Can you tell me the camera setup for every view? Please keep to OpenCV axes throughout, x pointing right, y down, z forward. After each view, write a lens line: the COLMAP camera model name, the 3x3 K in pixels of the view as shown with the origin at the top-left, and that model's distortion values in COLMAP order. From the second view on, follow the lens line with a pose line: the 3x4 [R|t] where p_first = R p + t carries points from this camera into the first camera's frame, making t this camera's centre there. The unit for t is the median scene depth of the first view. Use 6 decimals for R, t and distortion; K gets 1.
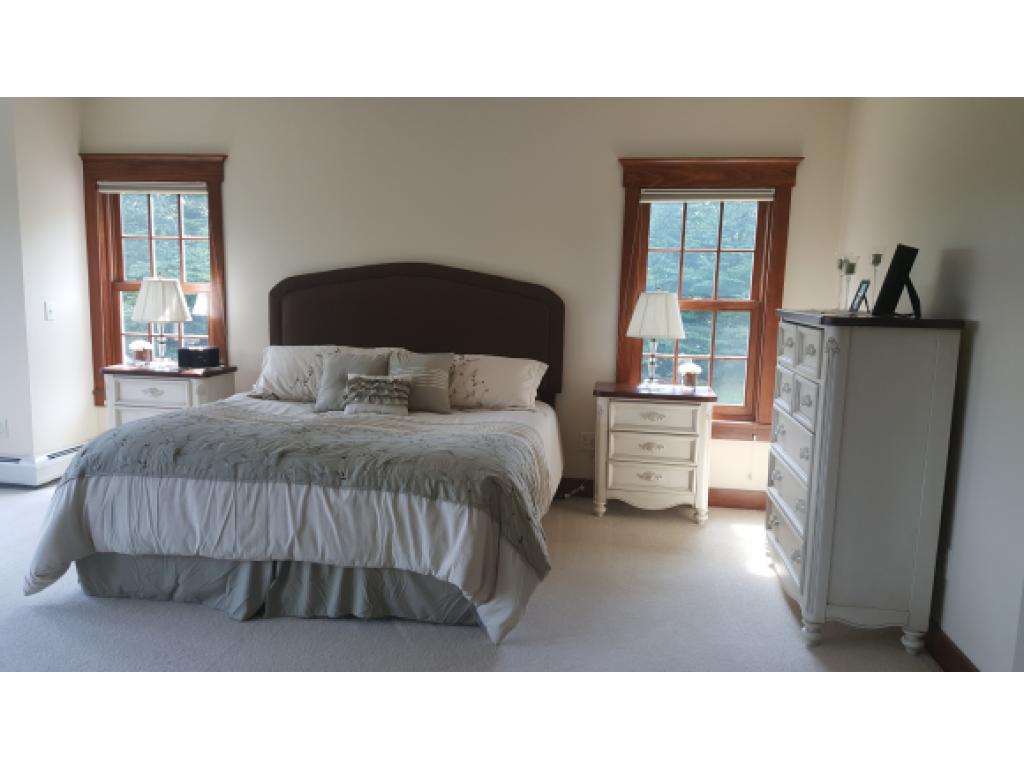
lens RADIAL K [[762.6, 0, 506.6], [0, 762.6, 387.0], [0, 0, 1]] dist [0.163012, -0.250779]
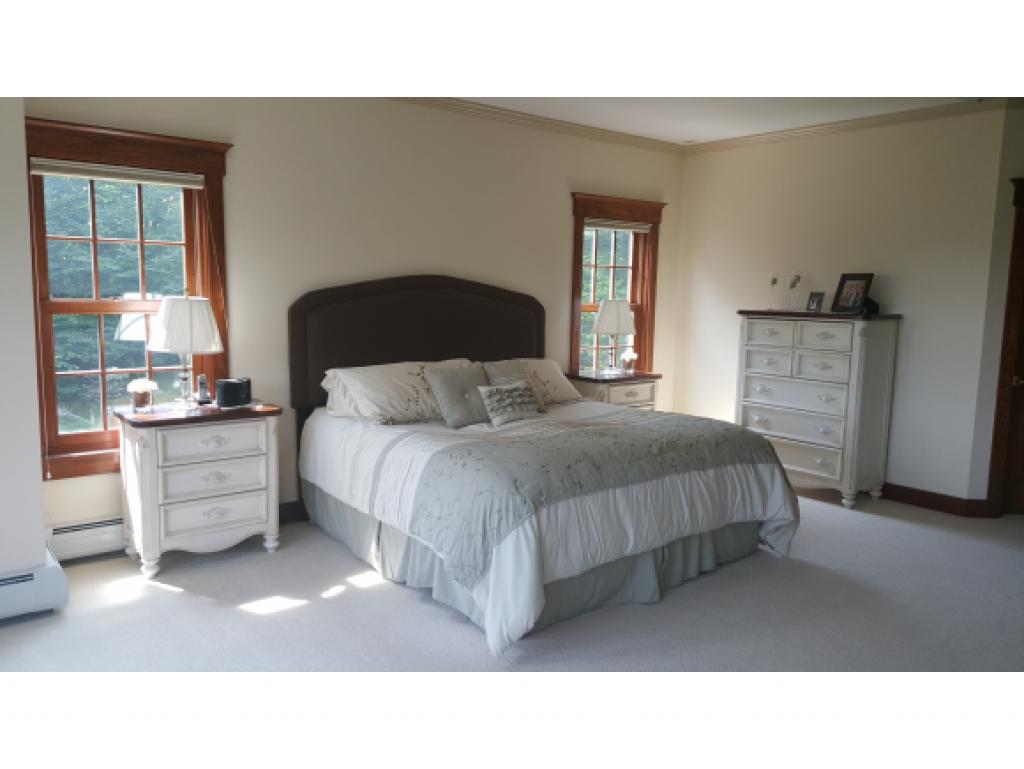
lens RADIAL K [[762.6, 0, 506.6], [0, 762.6, 387.0], [0, 0, 1]] dist [0.163012, -0.250779]
pose [[0.674996, -0.107560, 0.729939, -0.882286], [0.092583, 0.993845, 0.060834, -0.071982], [-0.731989, 0.026517, 0.680800, 0.254976]]
